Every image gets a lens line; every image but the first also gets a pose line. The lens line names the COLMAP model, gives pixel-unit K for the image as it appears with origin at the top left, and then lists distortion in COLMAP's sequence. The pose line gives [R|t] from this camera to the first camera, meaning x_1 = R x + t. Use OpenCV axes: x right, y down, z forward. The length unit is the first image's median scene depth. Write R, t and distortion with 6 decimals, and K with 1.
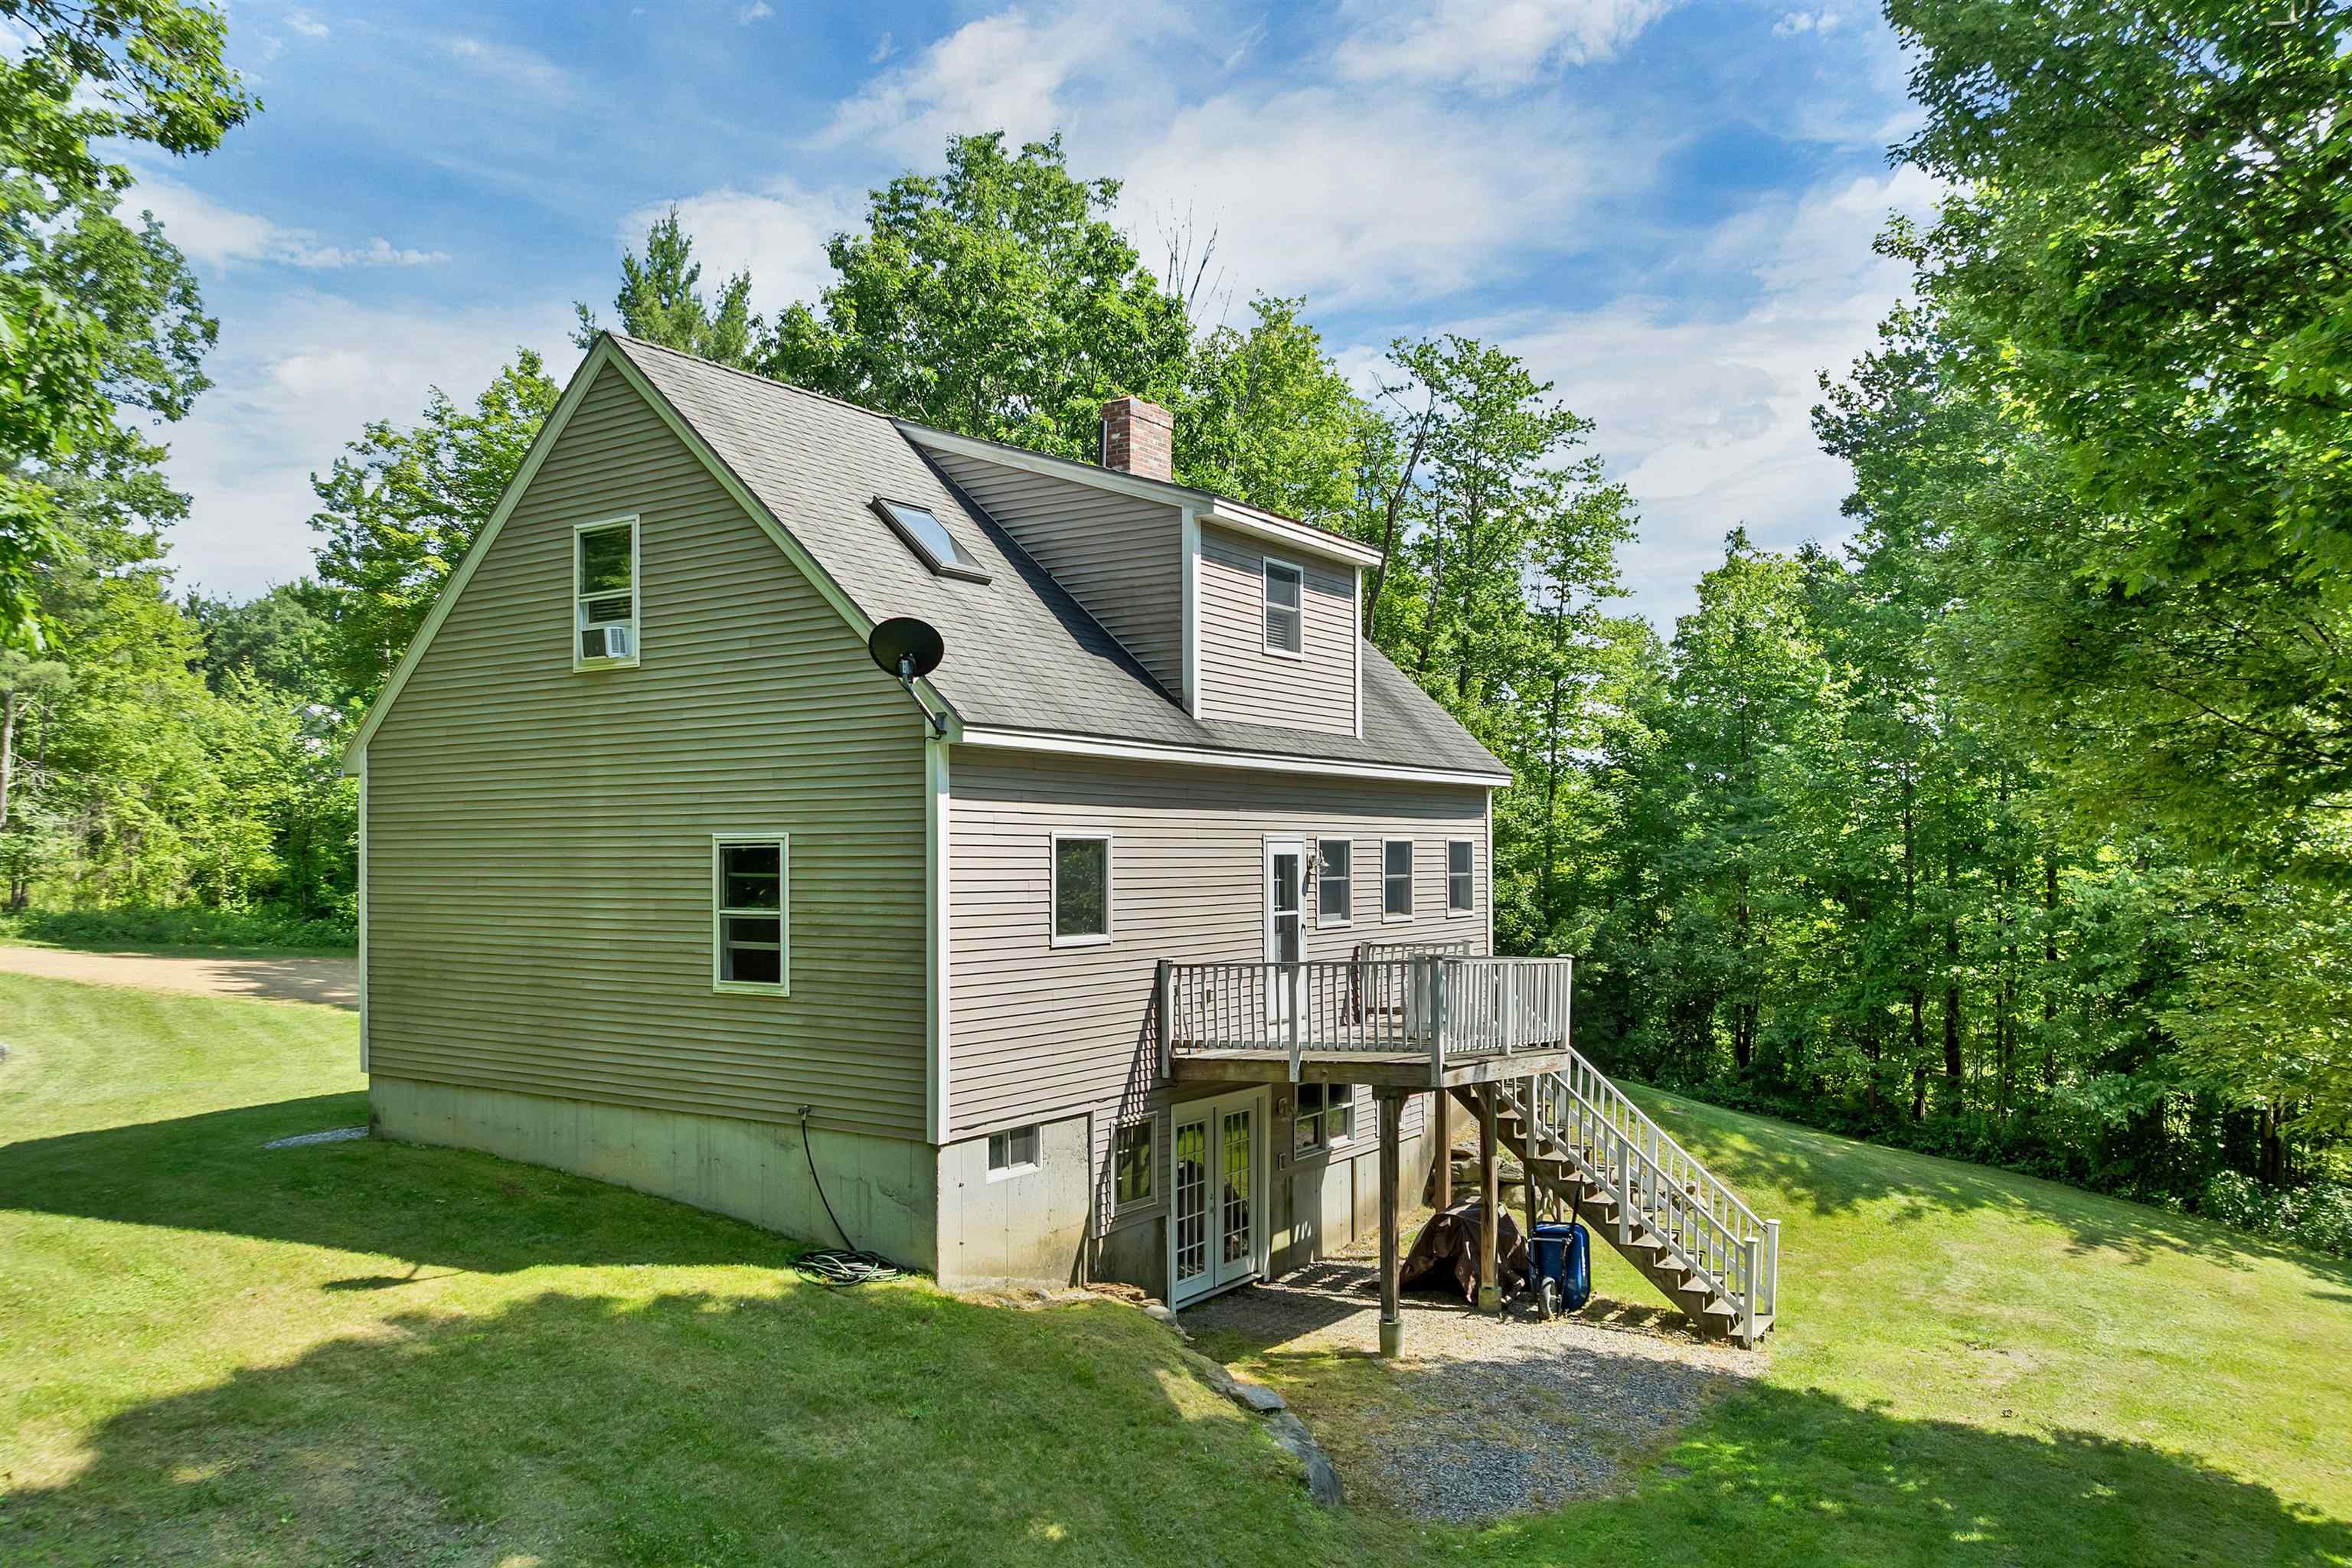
lens RADIAL K [[1695.9, 0, 1176.0], [0, 1695.9, 784.0], [0, 0, 1]] dist [-0.037086, 0.002544]
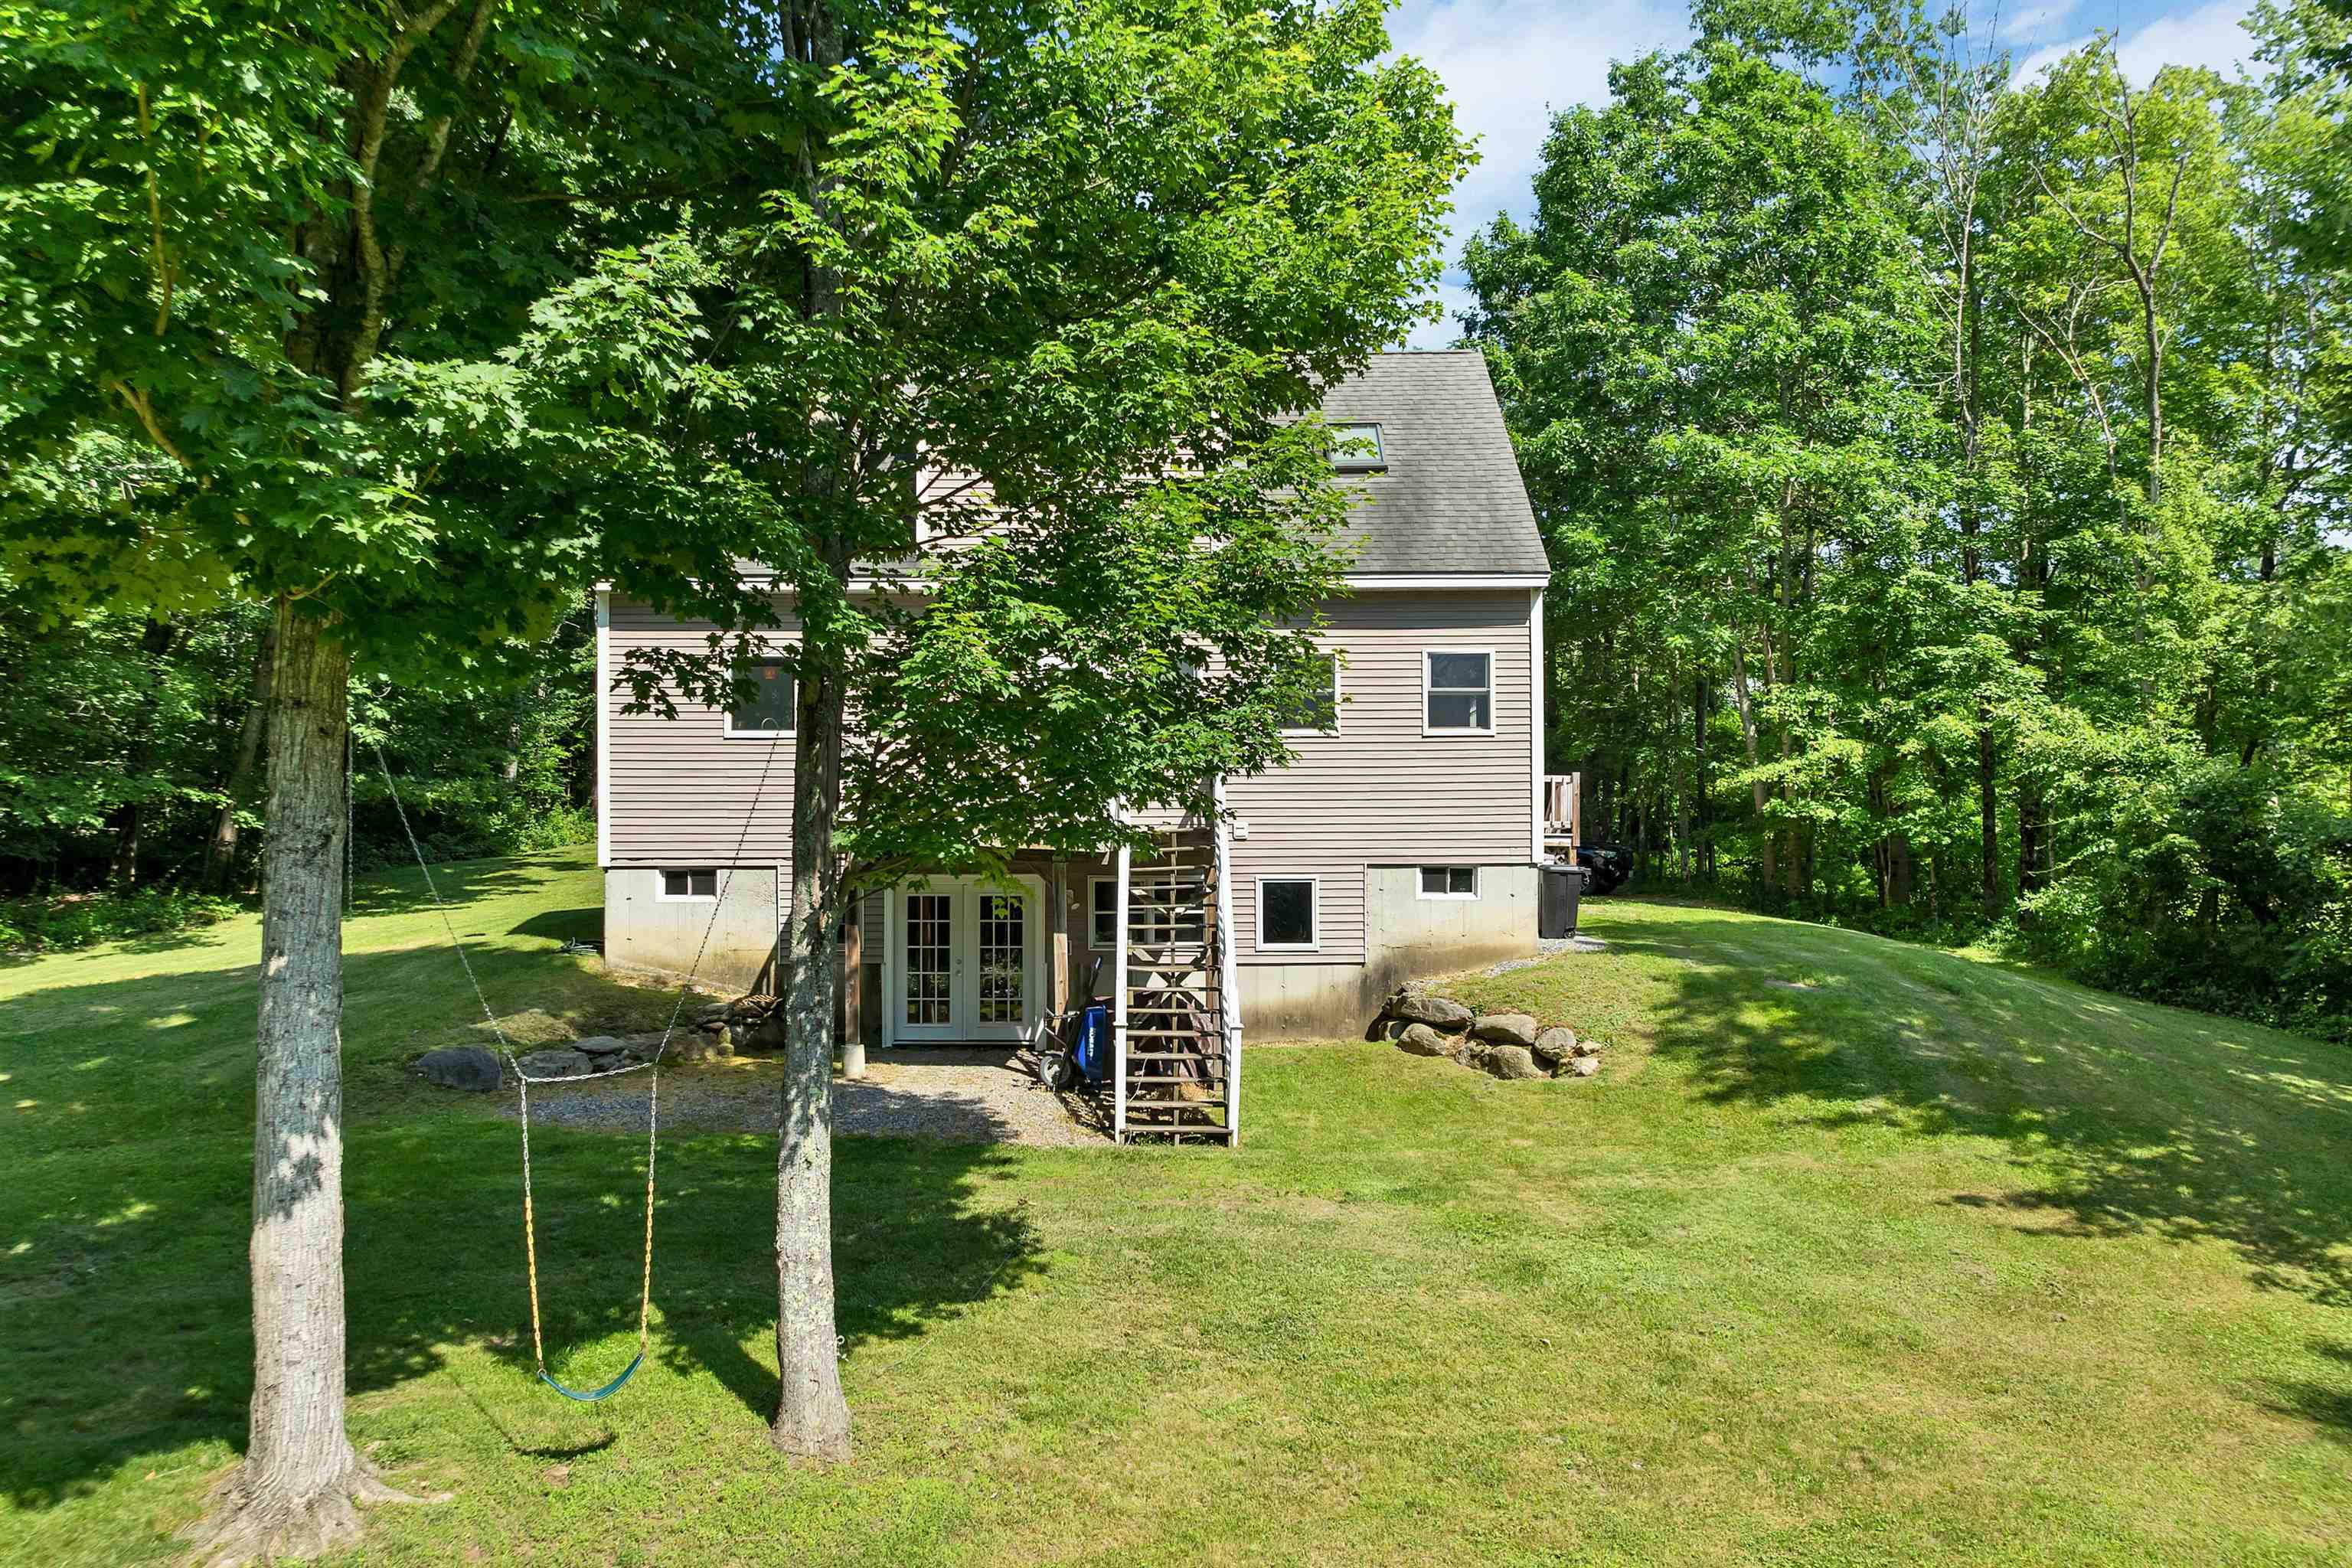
lens RADIAL K [[1696.9, 0, 1176.2], [0, 1696.9, 841.6], [0, 0, 1]] dist [-0.036385, 0.004157]
pose [[0.554945, 0.001239, -0.831886, 1.179233], [0.037110, 0.998966, 0.026244, 0.148067], [0.831059, -0.045436, 0.554325, 0.518612]]
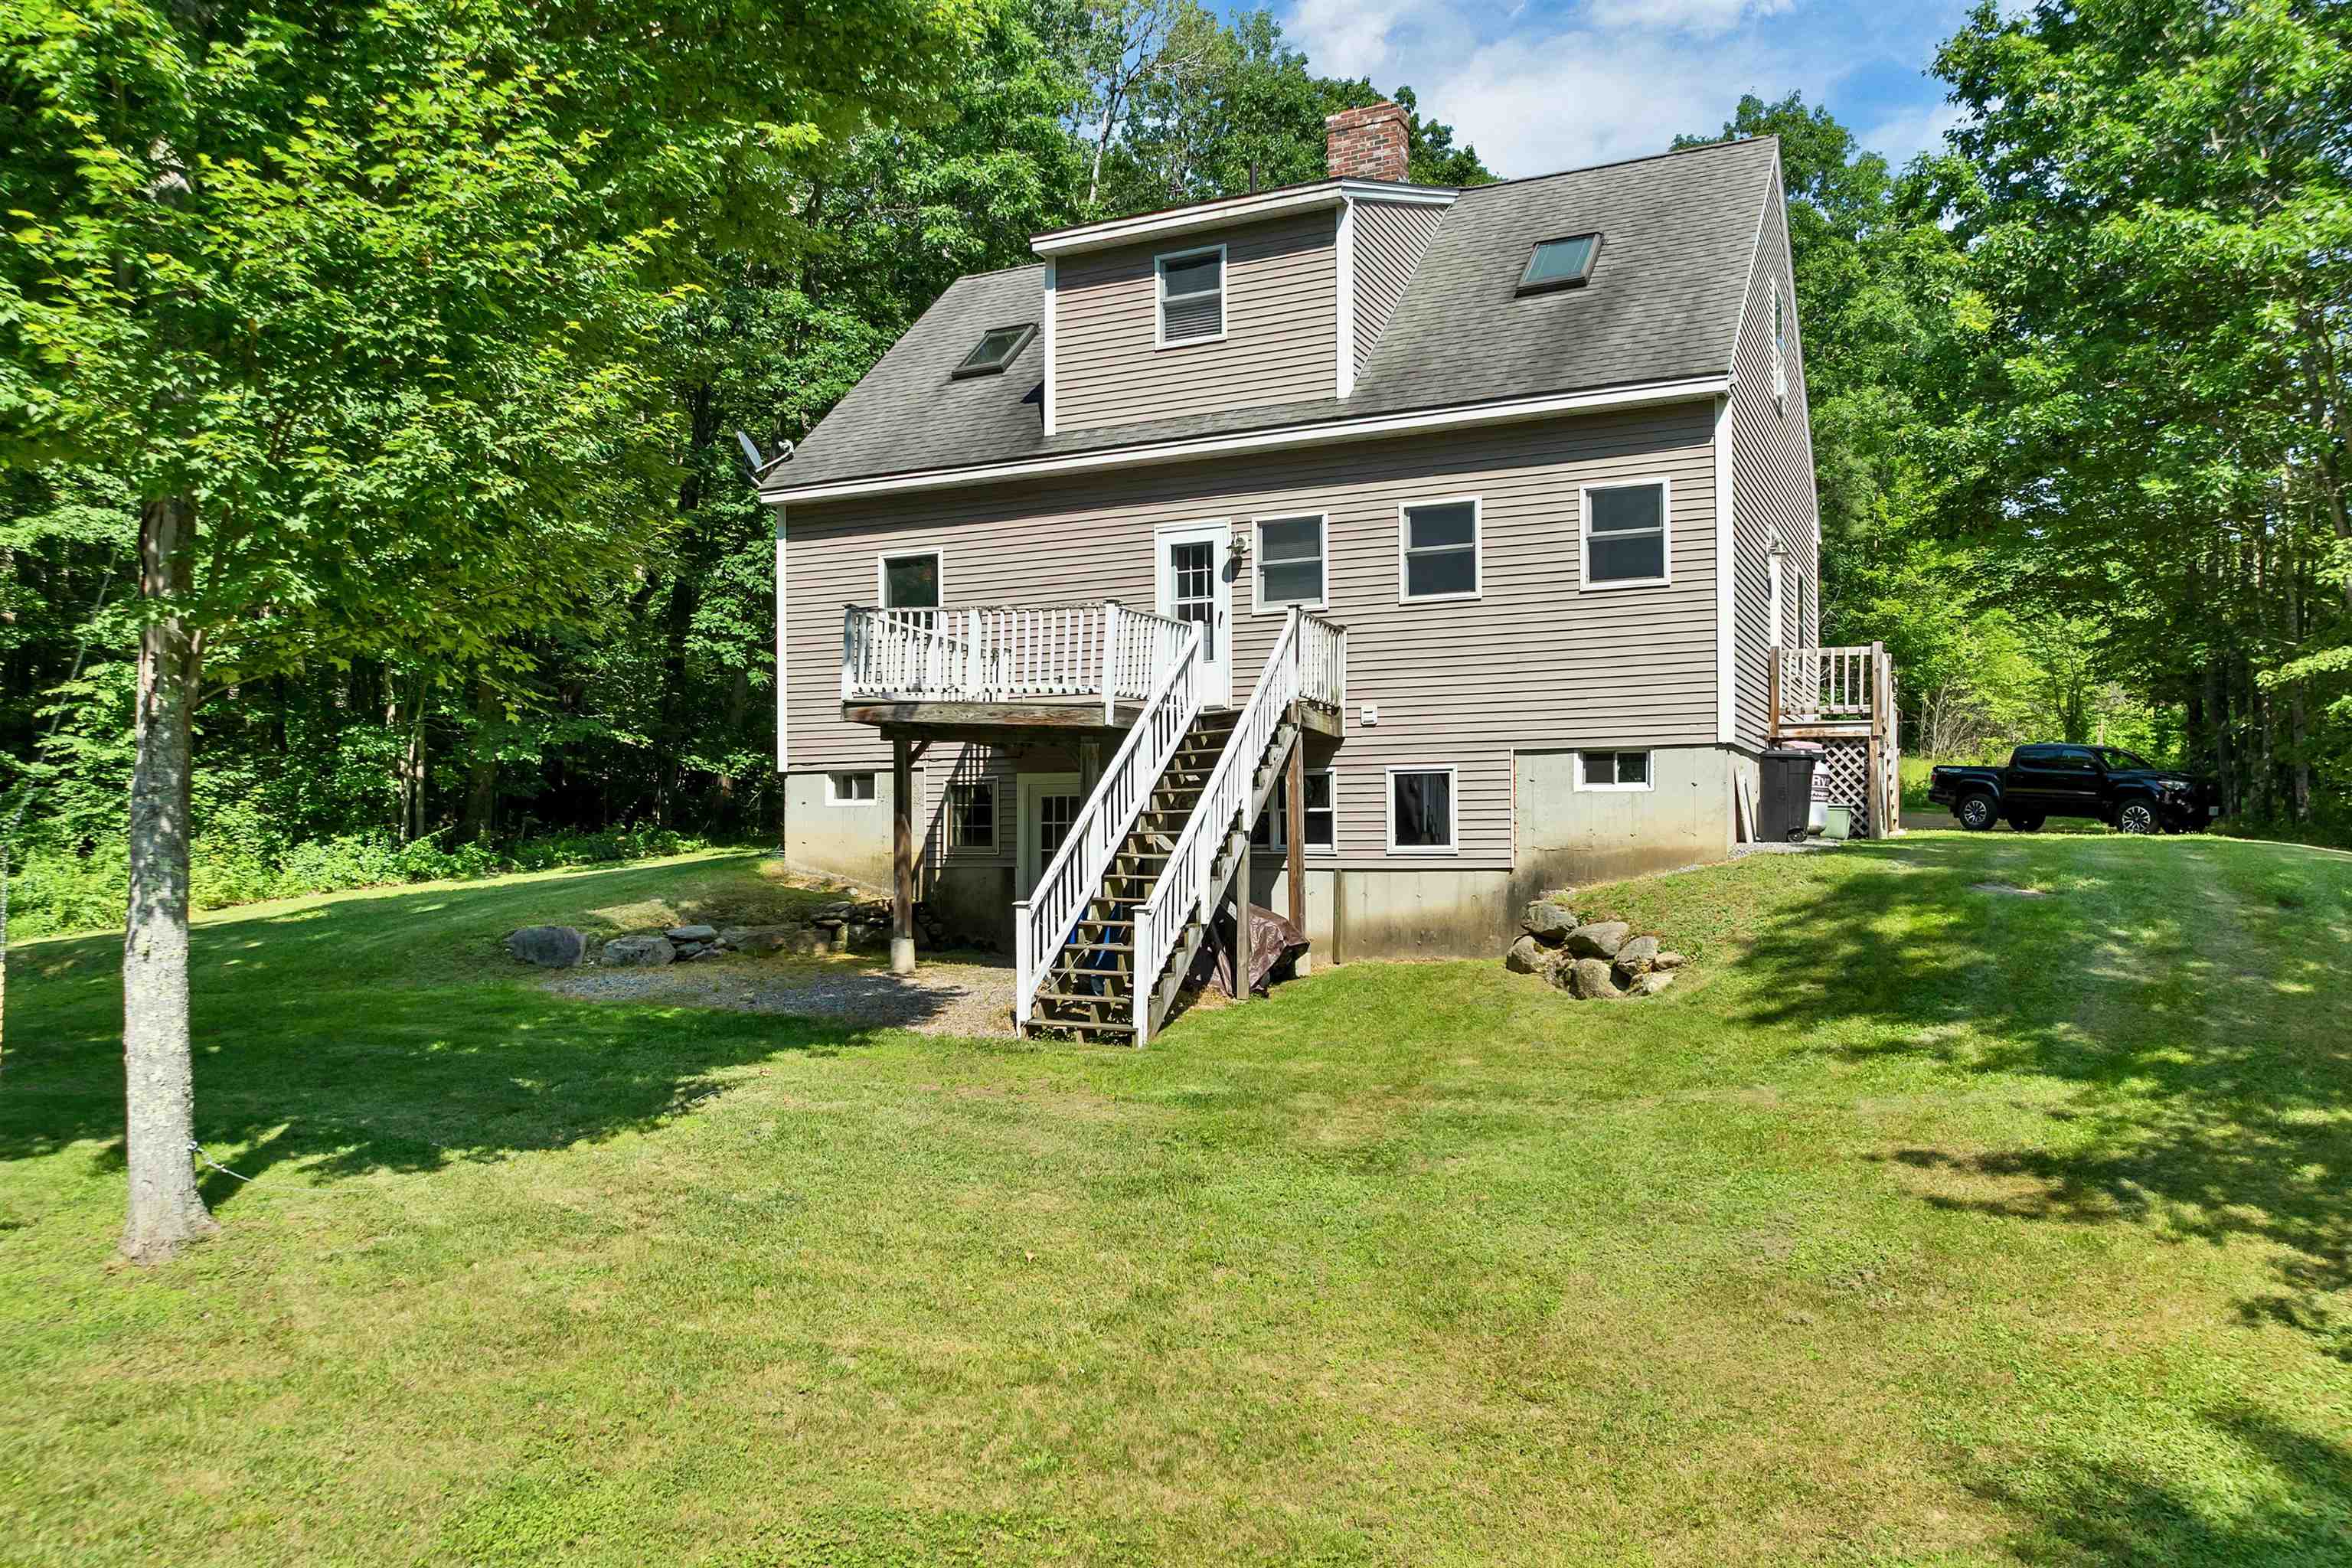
lens RADIAL K [[1694.8, 0, 1179.7], [0, 1694.8, 840.4], [0, 0, 1]] dist [-0.060229, 0.039519]
pose [[0.134902, 0.000765, -0.990859, 1.217785], [0.048407, 0.998801, 0.007362, 0.242406], [0.989676, -0.048958, 0.134703, 0.990978]]
